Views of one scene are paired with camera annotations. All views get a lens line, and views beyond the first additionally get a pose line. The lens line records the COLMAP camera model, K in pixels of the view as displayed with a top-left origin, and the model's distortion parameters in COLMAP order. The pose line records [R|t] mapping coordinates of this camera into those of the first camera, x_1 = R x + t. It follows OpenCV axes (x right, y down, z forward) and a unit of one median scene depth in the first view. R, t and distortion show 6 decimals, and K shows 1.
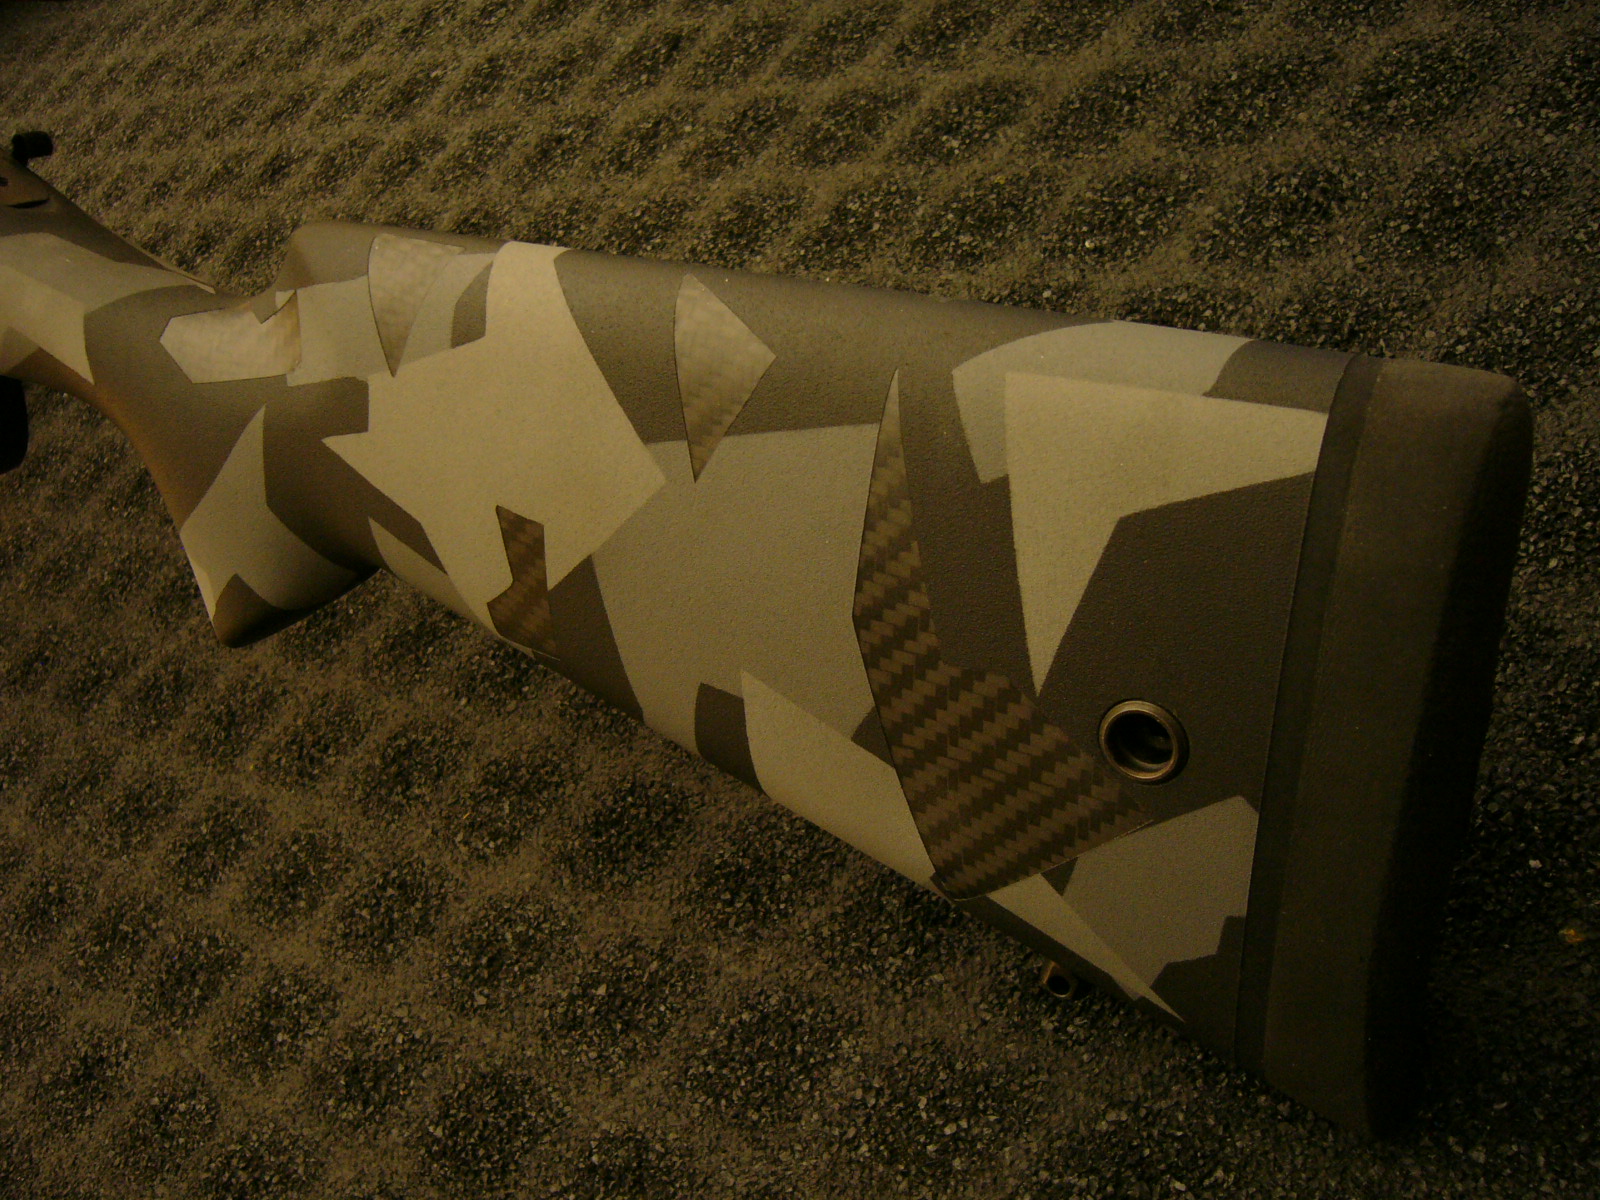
lens RADIAL K [[1692.3, 0, 775.5], [0, 1692.3, 620.5], [0, 0, 1]] dist [-0.072419, 0.012791]
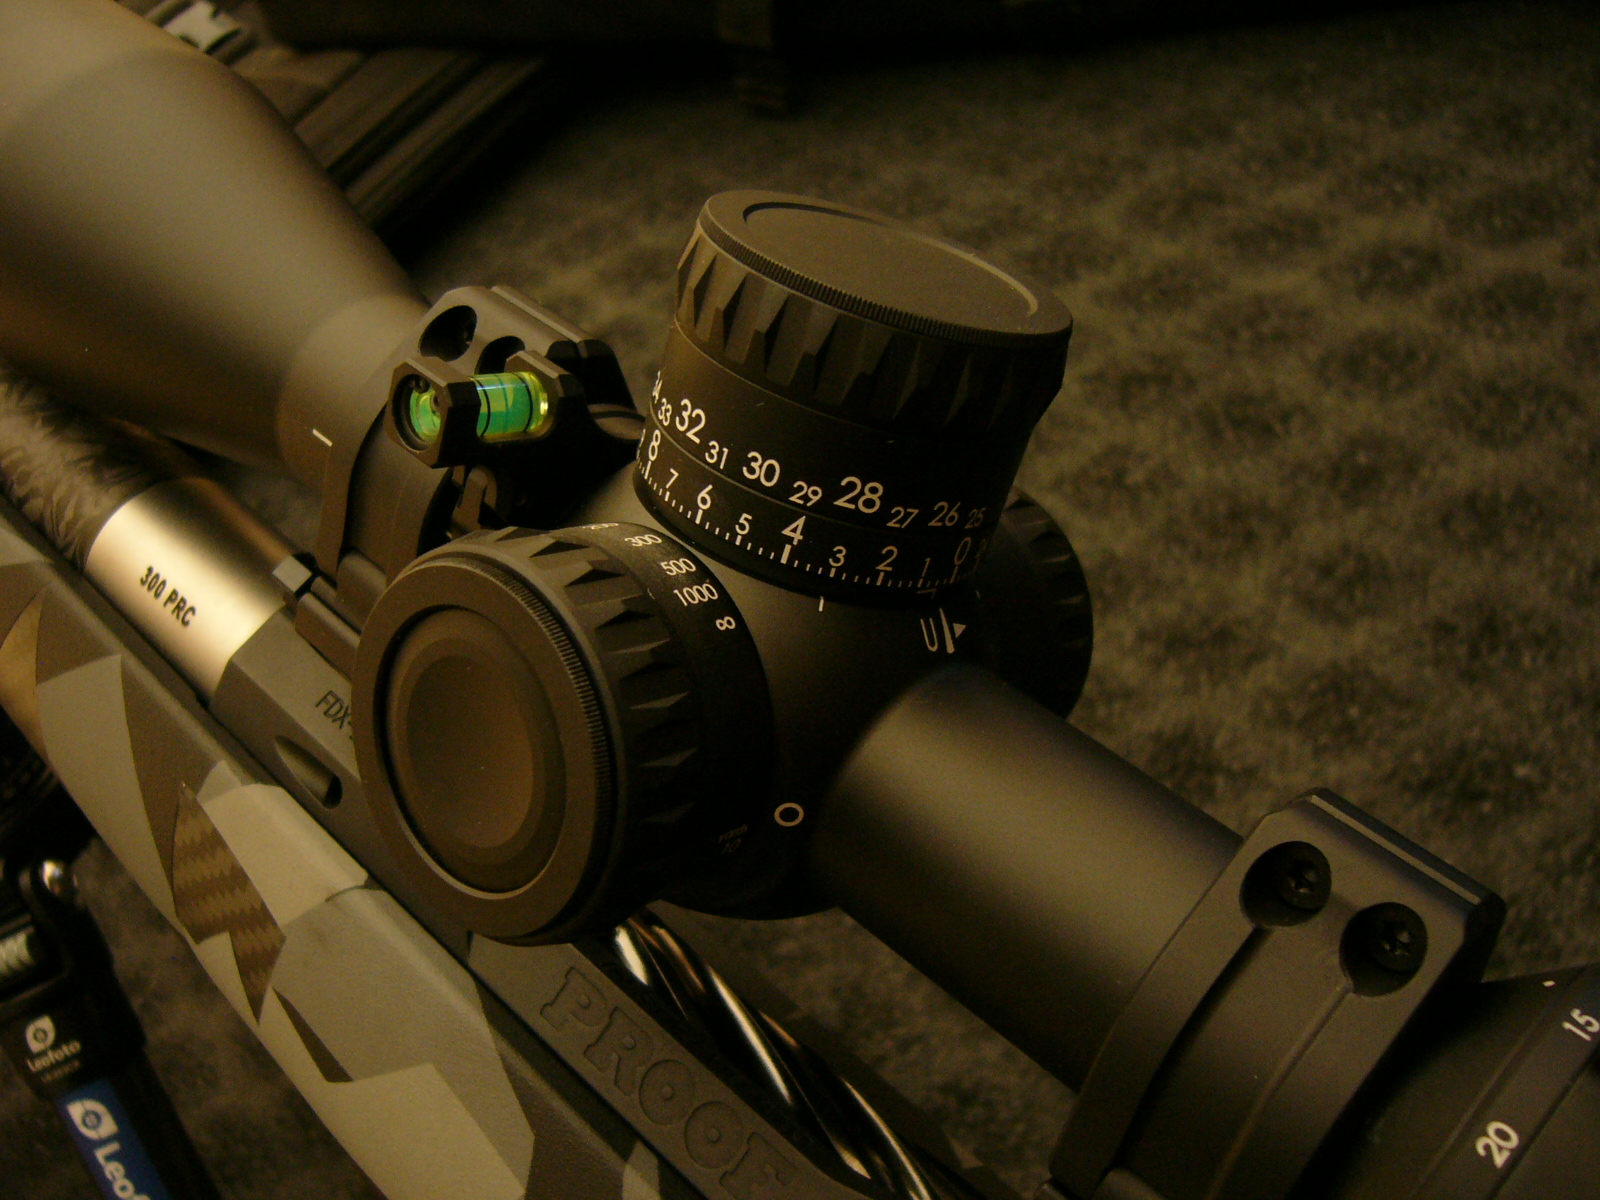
lens RADIAL K [[1692.3, 0, 775.5], [0, 1692.3, 620.5], [0, 0, 1]] dist [-0.072419, 0.012791]
pose [[0.938813, 0.338297, -0.064695, -0.579746], [-0.335989, 0.940835, 0.044058, -0.406102], [0.075772, -0.019625, 0.996932, 0.455680]]
